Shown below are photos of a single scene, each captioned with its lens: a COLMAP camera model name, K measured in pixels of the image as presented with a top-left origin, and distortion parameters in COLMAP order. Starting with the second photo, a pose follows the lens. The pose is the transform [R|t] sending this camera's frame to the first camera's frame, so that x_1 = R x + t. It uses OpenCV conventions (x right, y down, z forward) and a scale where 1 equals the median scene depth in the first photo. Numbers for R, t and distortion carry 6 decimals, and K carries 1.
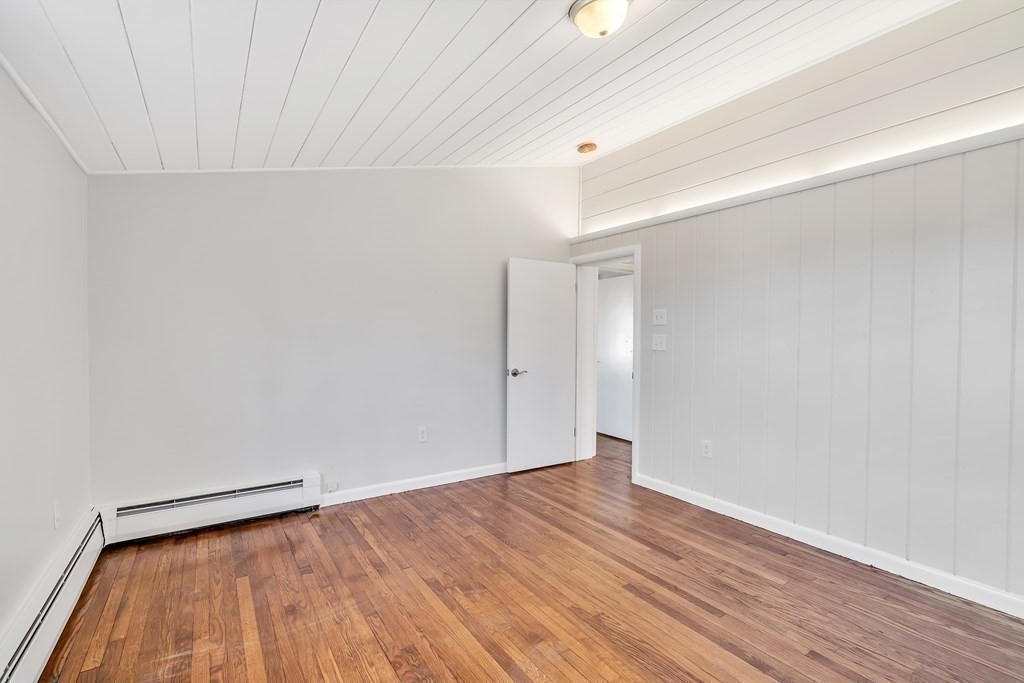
lens RADIAL K [[474.8, 0, 514.2], [0, 474.8, 342.5], [0, 0, 1]] dist [-0.000911, 0.000253]
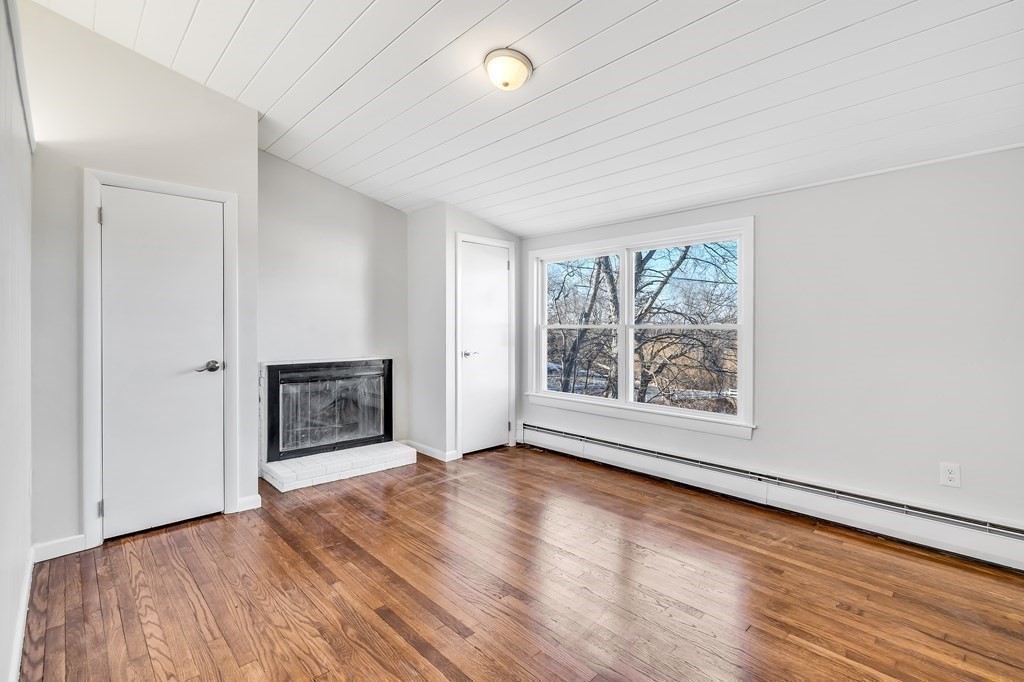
lens RADIAL K [[474.8, 0, 514.2], [0, 474.8, 342.0], [0, 0, 1]] dist [-0.000911, 0.000253]
pose [[-0.985103, -0.000198, -0.171964, 0.308968], [-0.009189, 0.998631, 0.051489, -0.026937], [0.171718, 0.052303, -0.983757, 1.839242]]
